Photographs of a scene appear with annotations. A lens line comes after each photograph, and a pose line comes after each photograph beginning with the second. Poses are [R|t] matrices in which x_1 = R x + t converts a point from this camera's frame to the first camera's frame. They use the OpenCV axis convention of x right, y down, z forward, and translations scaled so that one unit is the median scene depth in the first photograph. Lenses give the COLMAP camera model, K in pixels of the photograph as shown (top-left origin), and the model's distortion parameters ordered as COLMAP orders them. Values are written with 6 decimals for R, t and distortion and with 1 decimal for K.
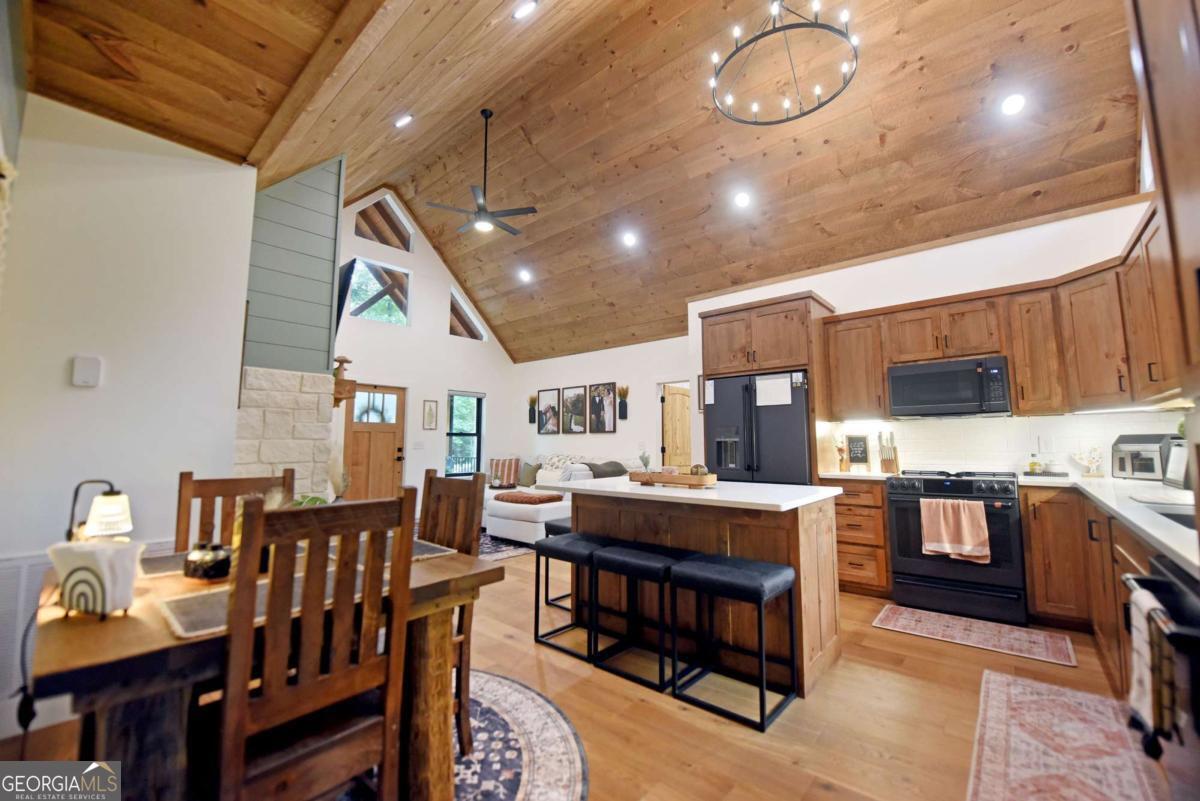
lens RADIAL K [[479.3, 0, 607.4], [0, 479.3, 397.5], [0, 0, 1]] dist [-0.018888, -0.000479]
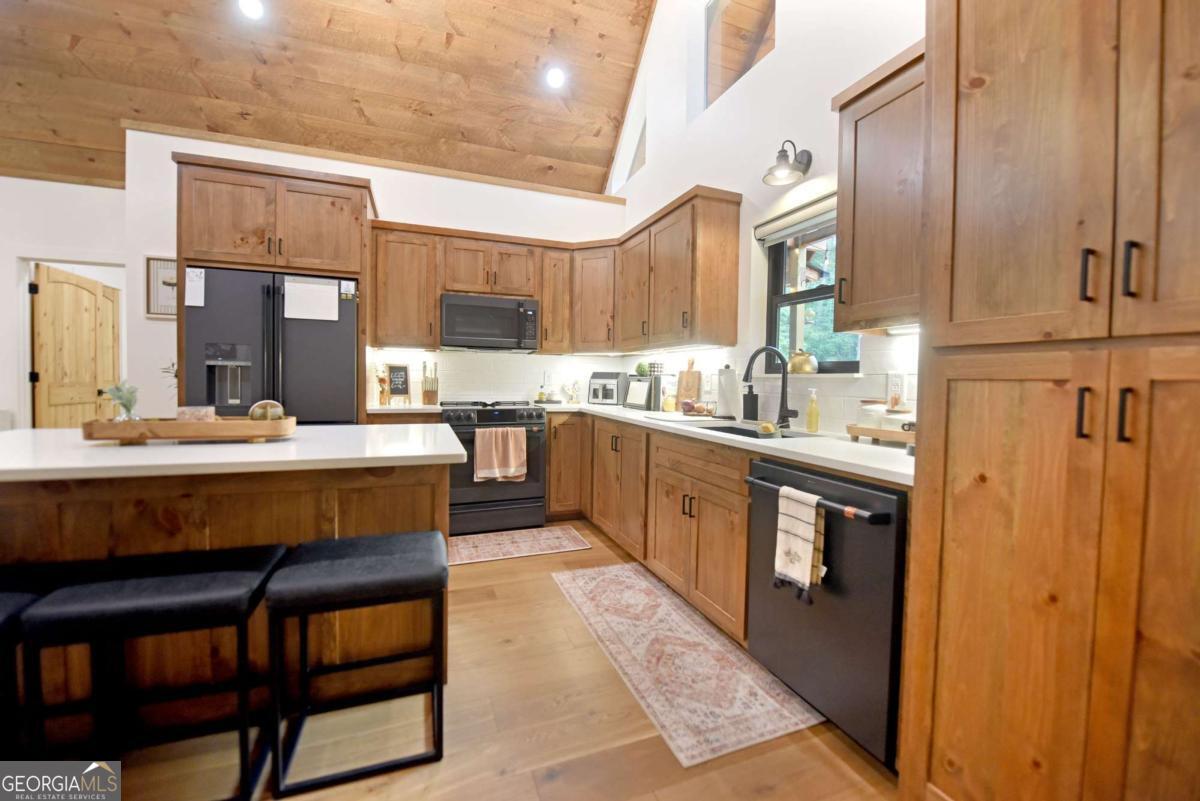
lens RADIAL K [[479.3, 0, 602.3], [0, 479.3, 395.8], [0, 0, 1]] dist [-0.018888, -0.000479]
pose [[0.473430, -0.015437, 0.880696, -0.068216], [-0.106411, 0.991521, 0.074582, 0.023442], [-0.874380, -0.129025, 0.467773, 0.192813]]
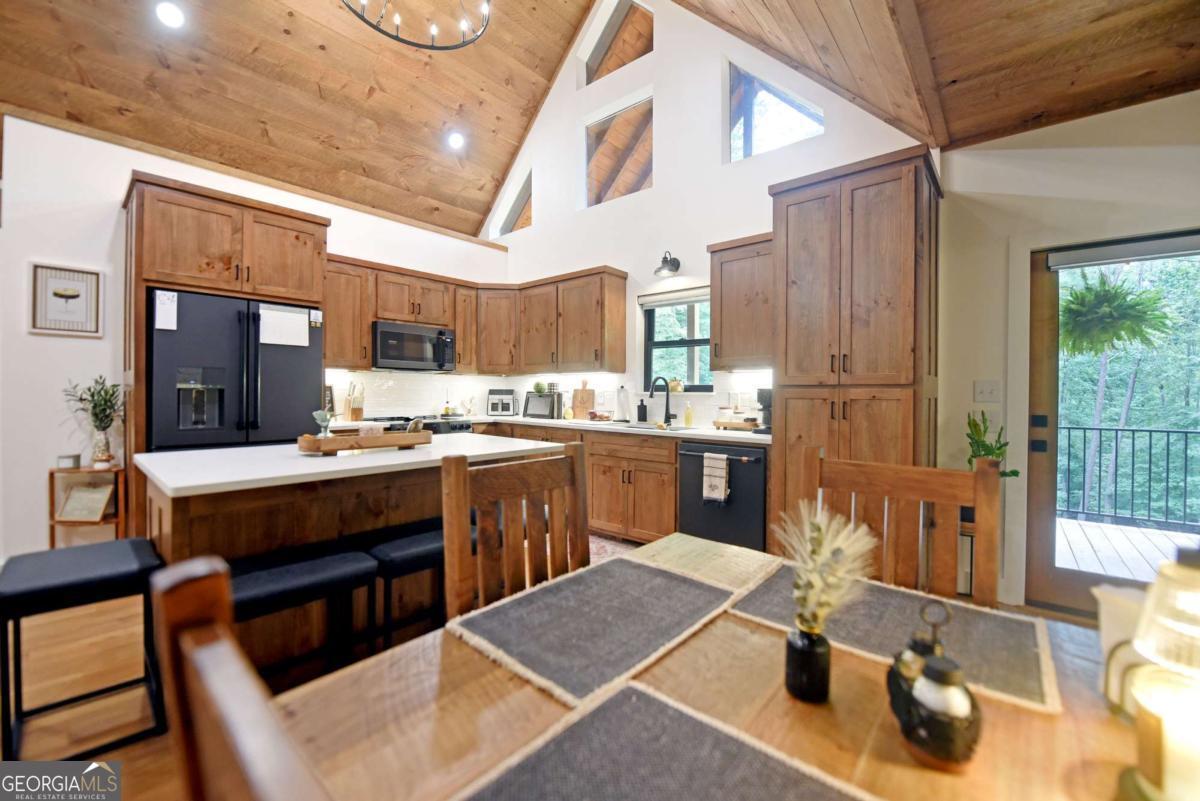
lens RADIAL K [[479.3, 0, 598.5], [0, 479.3, 397.7], [0, 0, 1]] dist [-0.018888, -0.000479]
pose [[0.009429, -0.004768, 0.999944, -0.334263], [-0.108436, 0.994087, 0.005762, 0.030054], [-0.994059, -0.108484, 0.008856, 0.364266]]
